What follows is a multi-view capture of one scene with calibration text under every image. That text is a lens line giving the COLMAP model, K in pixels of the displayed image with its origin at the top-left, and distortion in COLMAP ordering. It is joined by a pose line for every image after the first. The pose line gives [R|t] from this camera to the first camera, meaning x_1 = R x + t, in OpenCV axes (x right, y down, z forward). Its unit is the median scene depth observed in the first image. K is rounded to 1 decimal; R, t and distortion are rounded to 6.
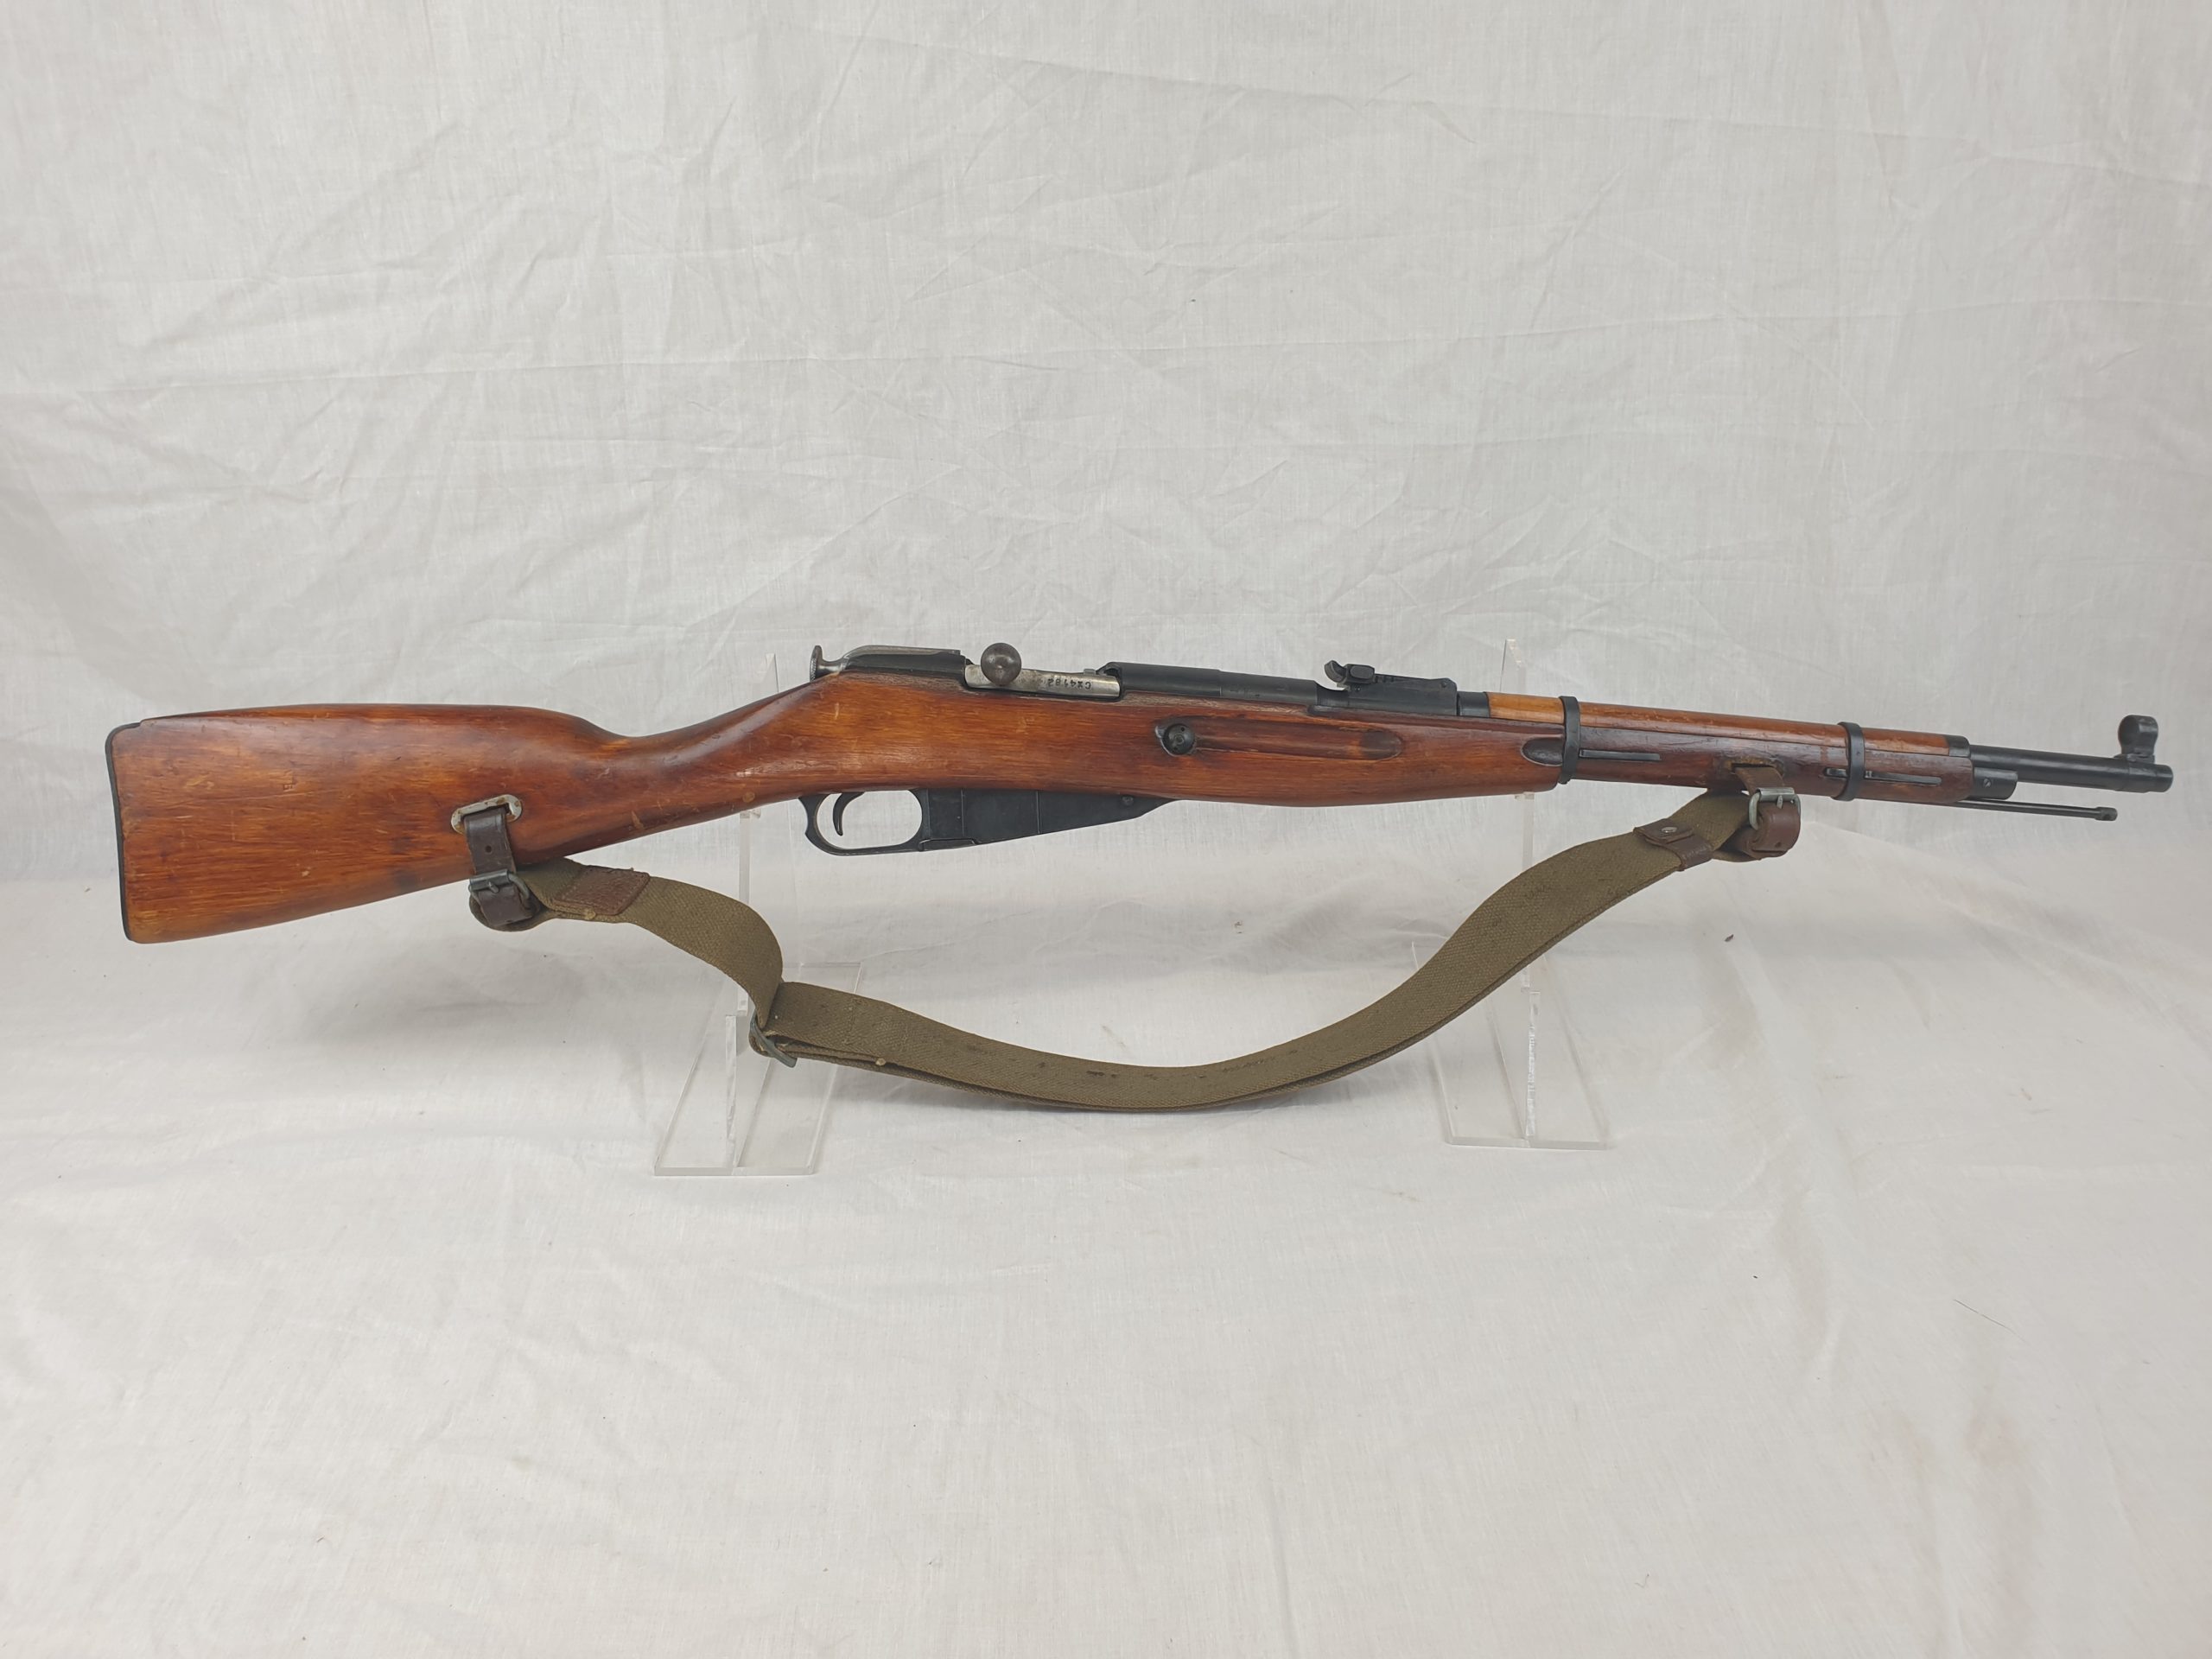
lens RADIAL K [[1787.0, 0, 1107.8], [0, 1787.0, 794.4], [0, 0, 1]] dist [-0.007134, 0.008363]
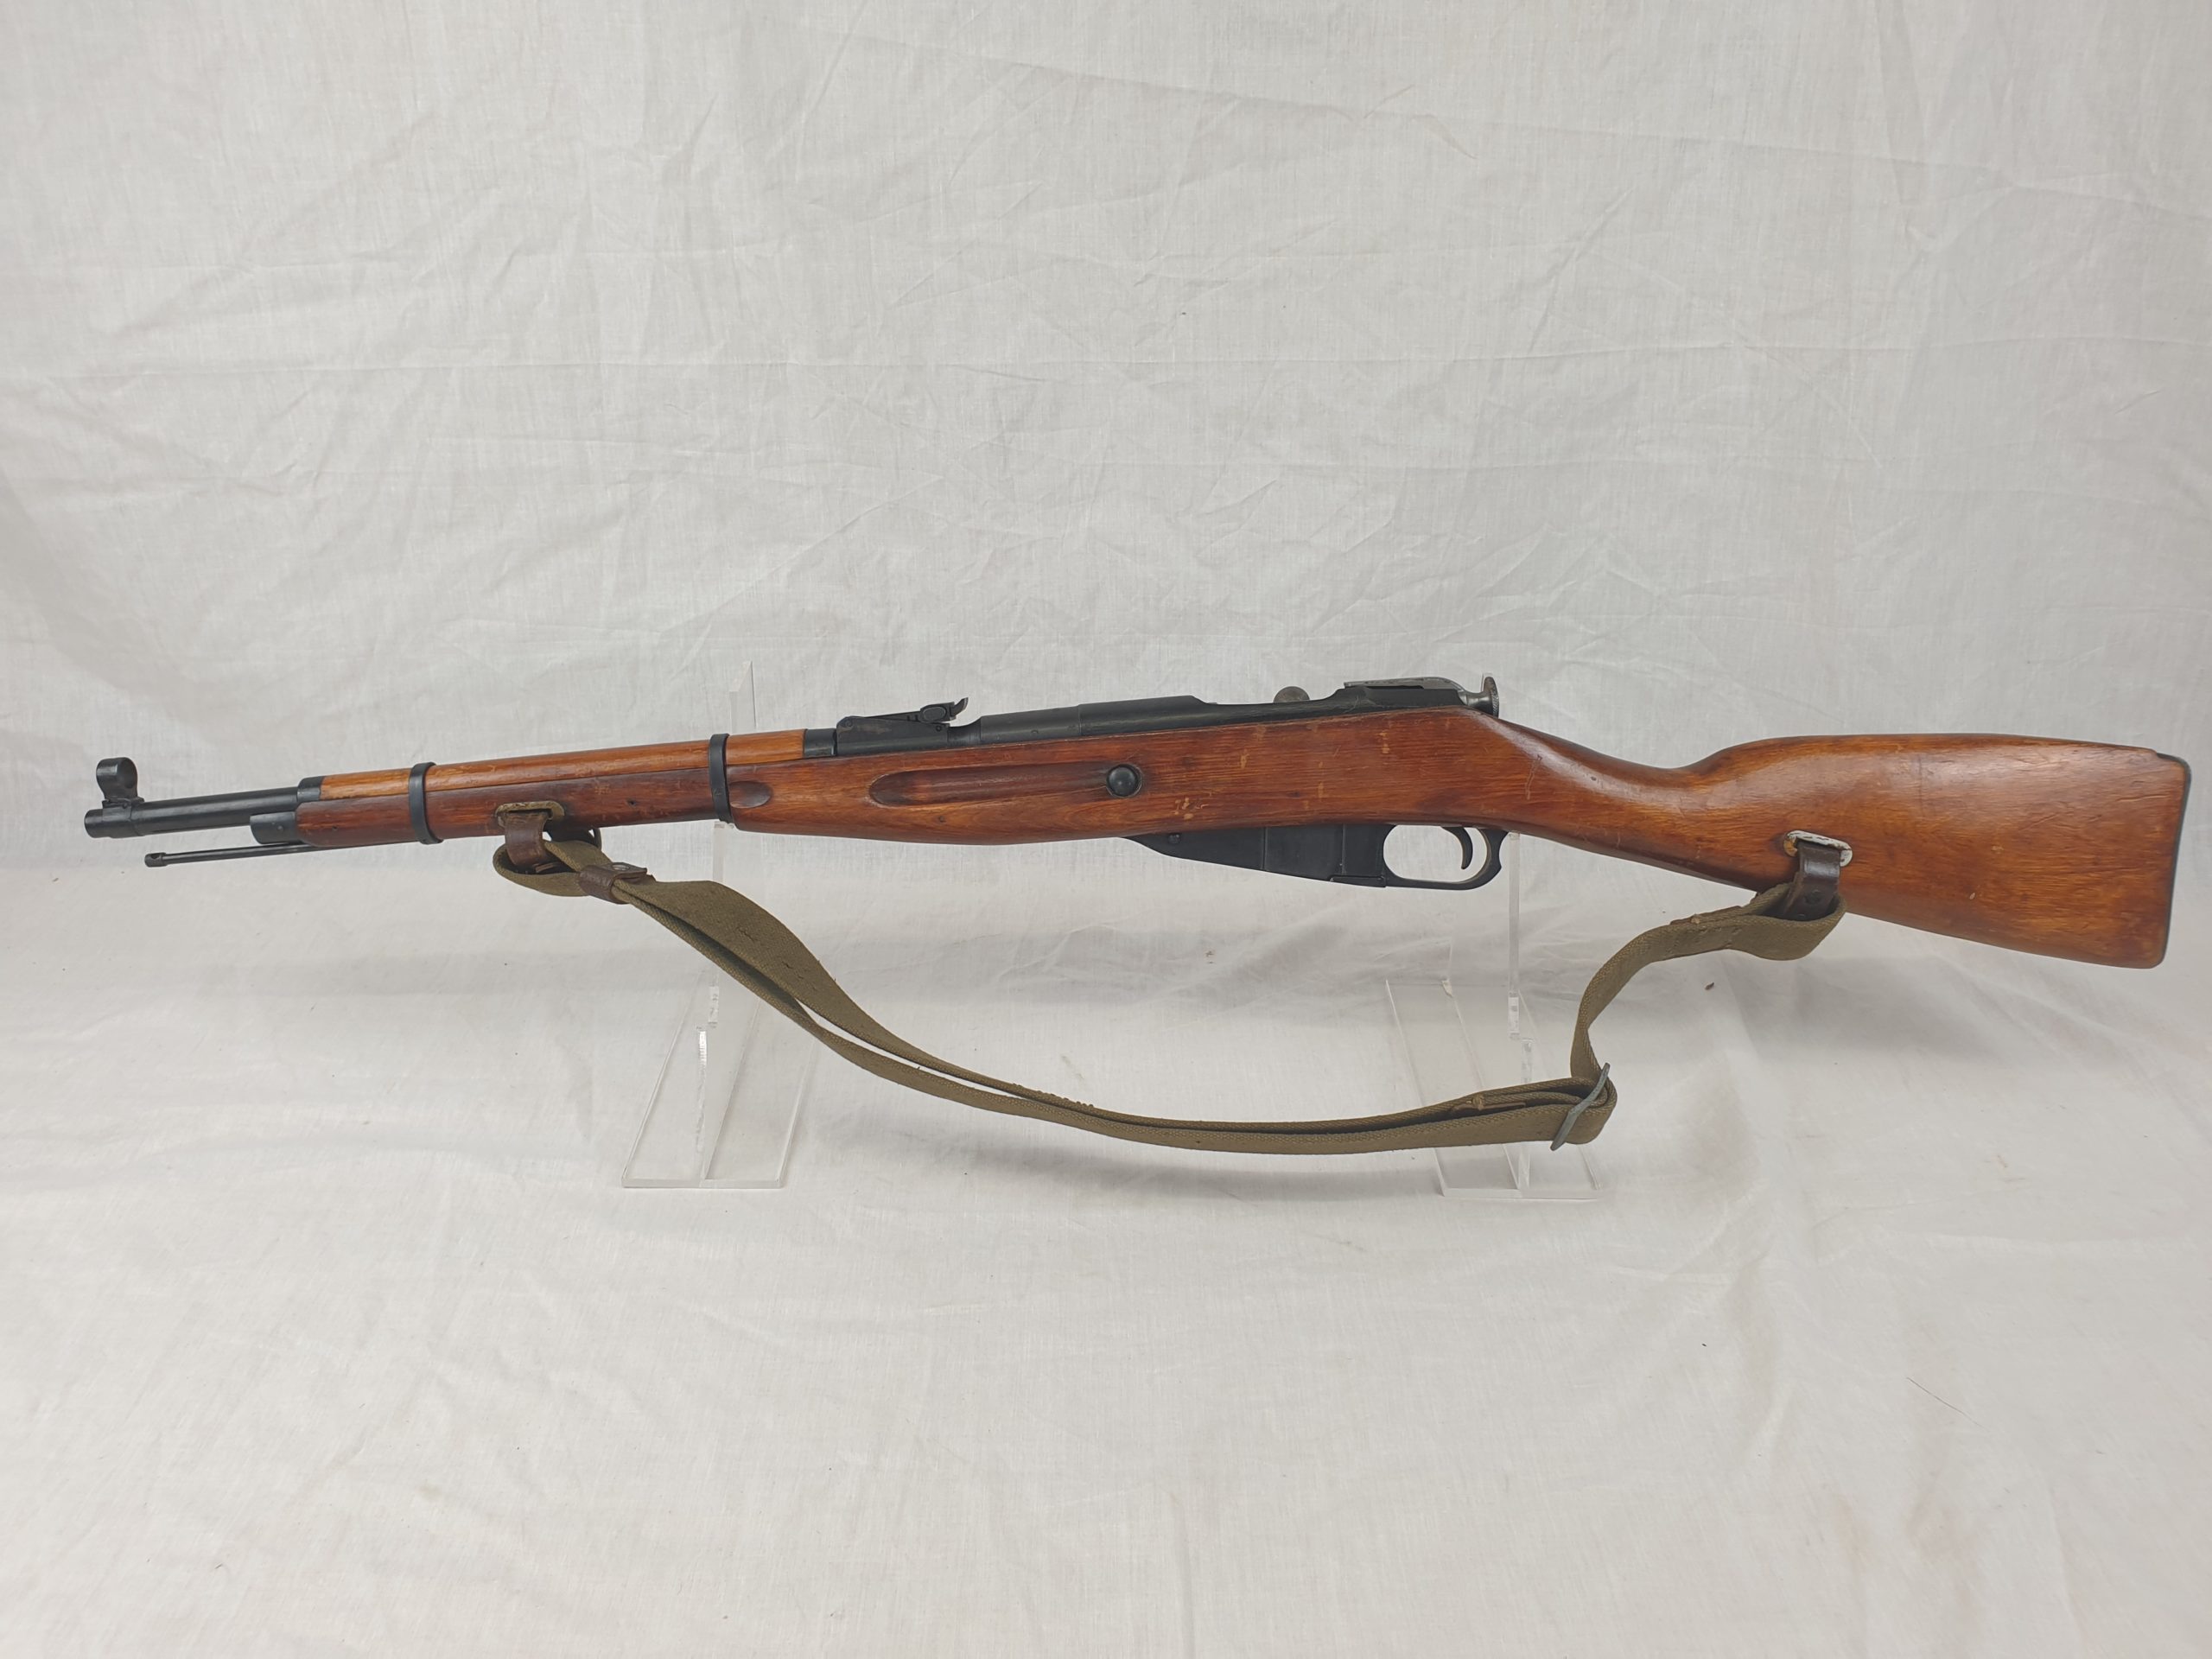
lens RADIAL K [[1787.0, 0, 1110.1], [0, 1787.0, 824.1], [0, 0, 1]] dist [-0.007134, 0.008363]
pose [[0.999300, 0.032078, -0.019243, 0.034929], [-0.031645, 0.999248, 0.022412, -0.018581], [0.019947, -0.021788, 0.999564, 0.018339]]
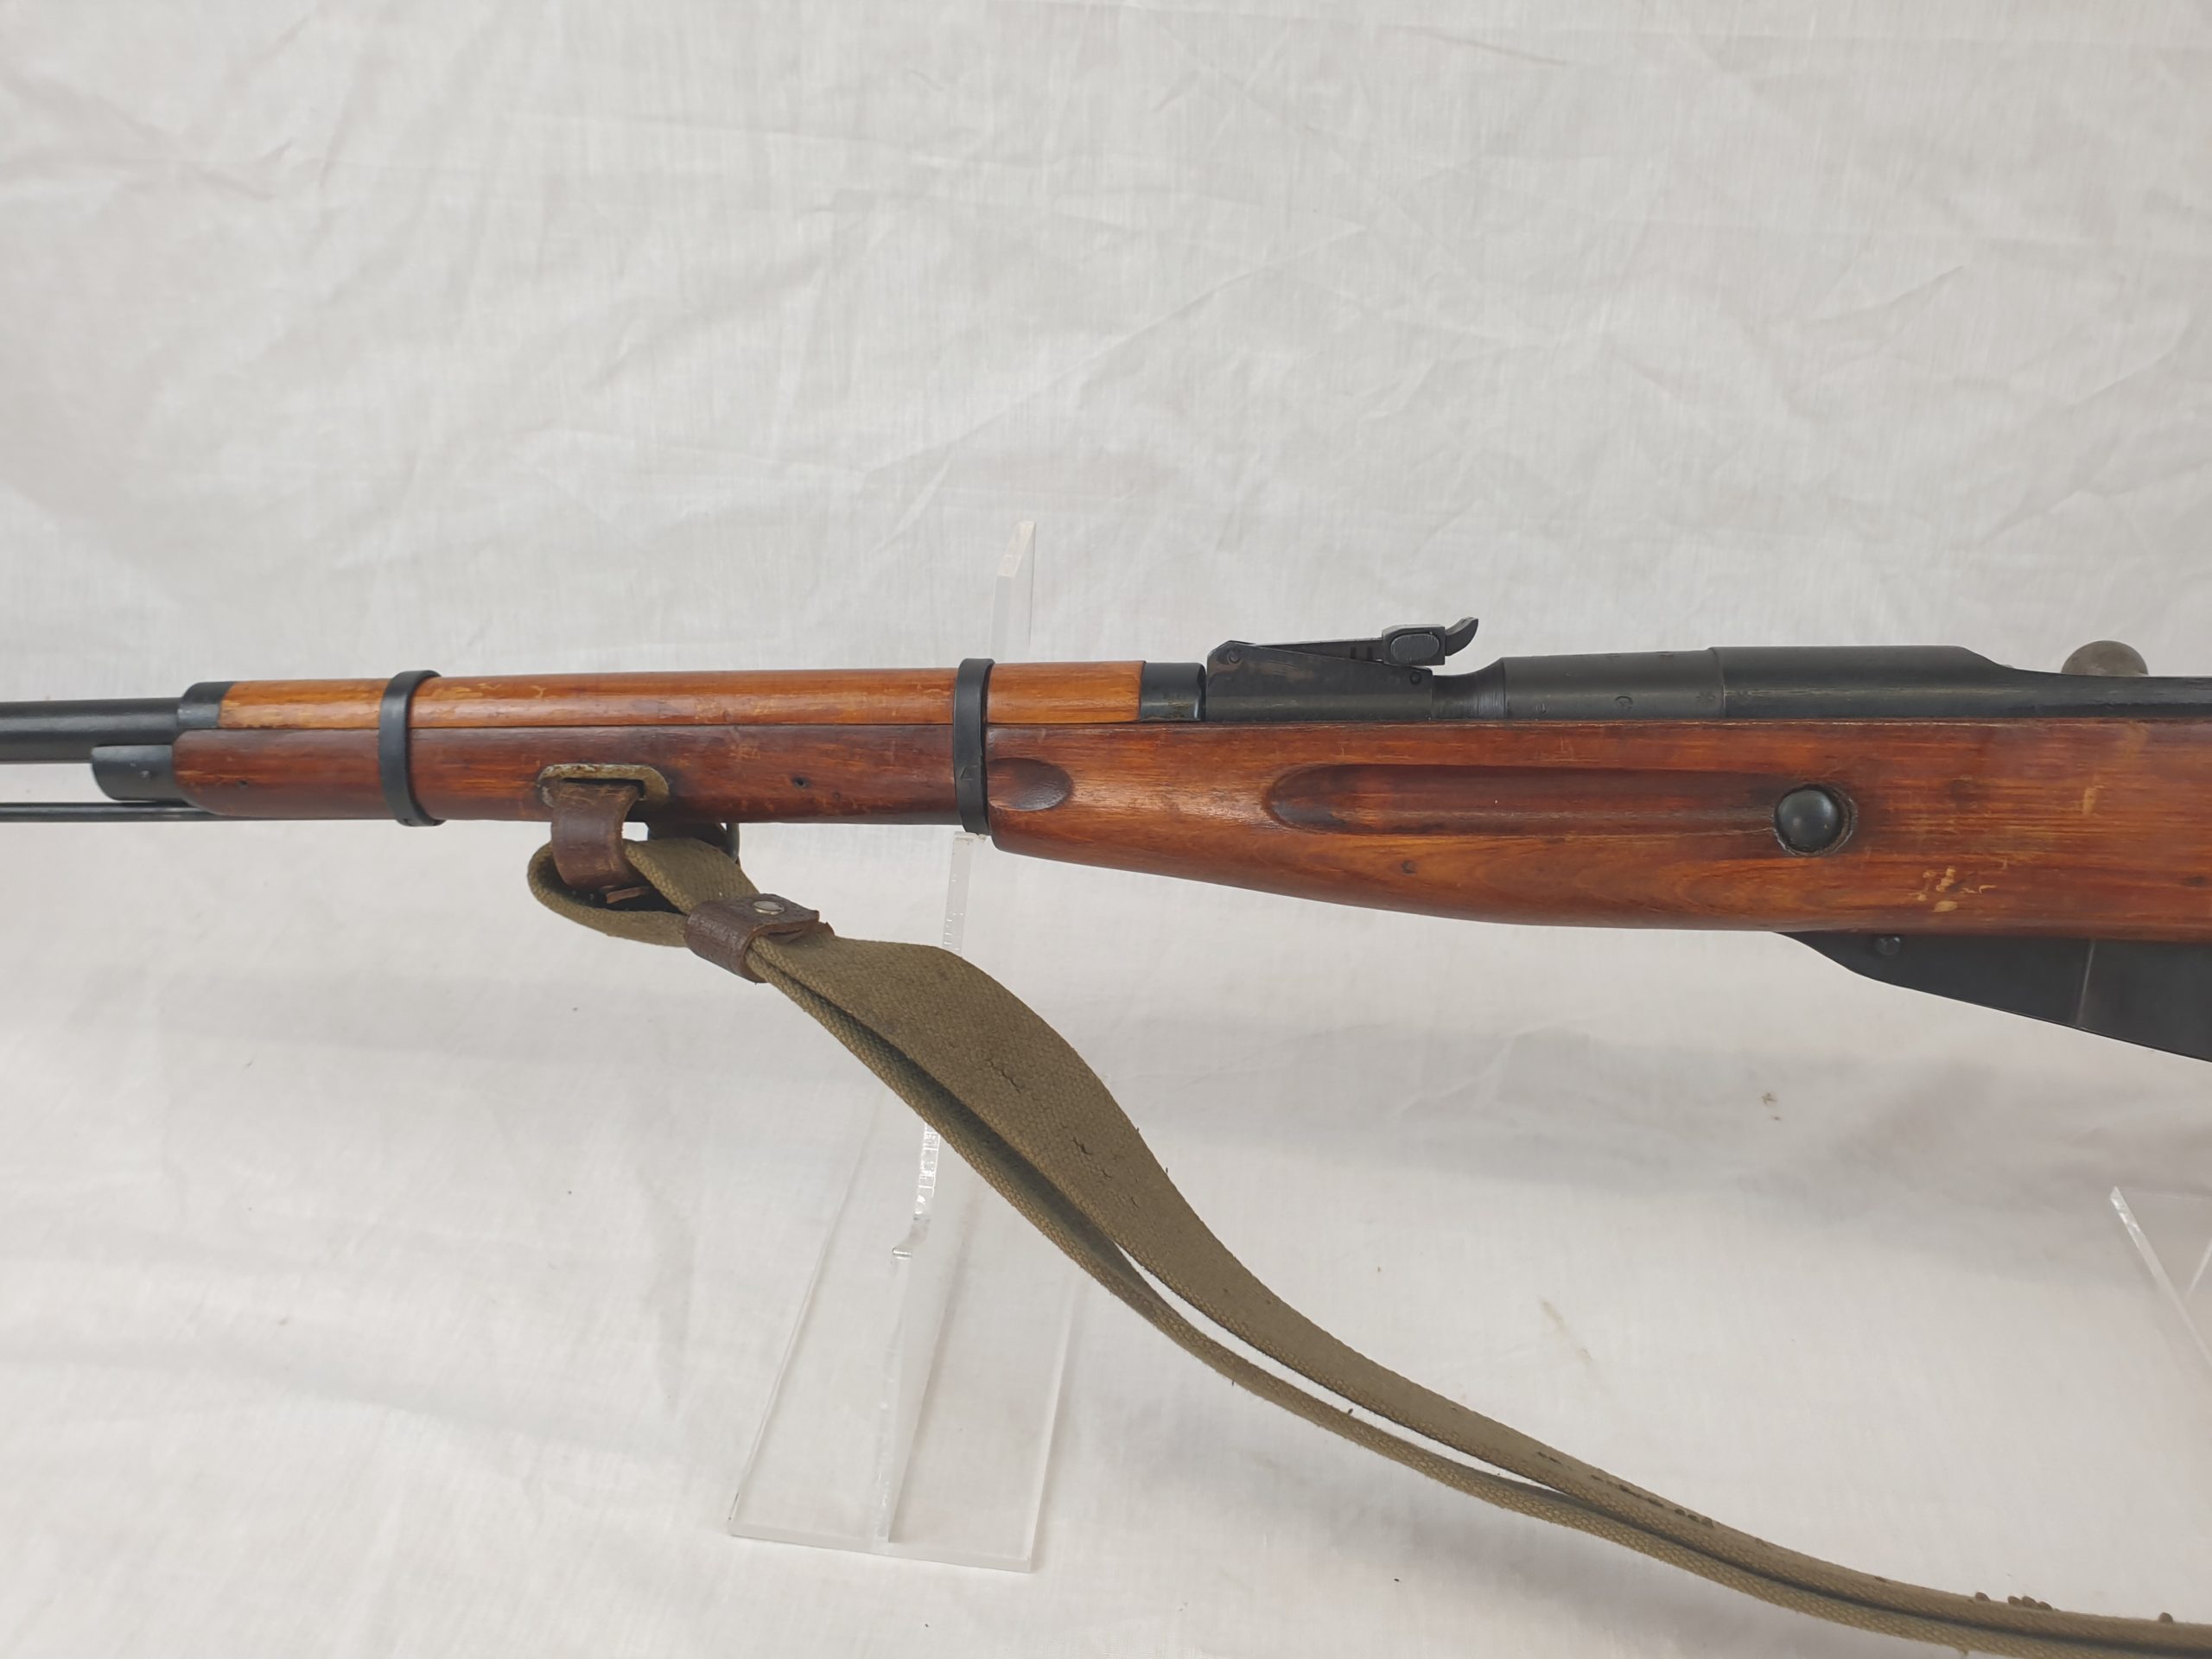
lens RADIAL K [[1787.0, 0, 1101.3], [0, 1787.0, 840.5], [0, 0, 1]] dist [-0.007134, 0.008363]
pose [[0.987064, 0.118427, -0.108070, -0.082390], [-0.109286, 0.990202, 0.086923, -0.033115], [0.117305, -0.073988, 0.990336, 0.422617]]
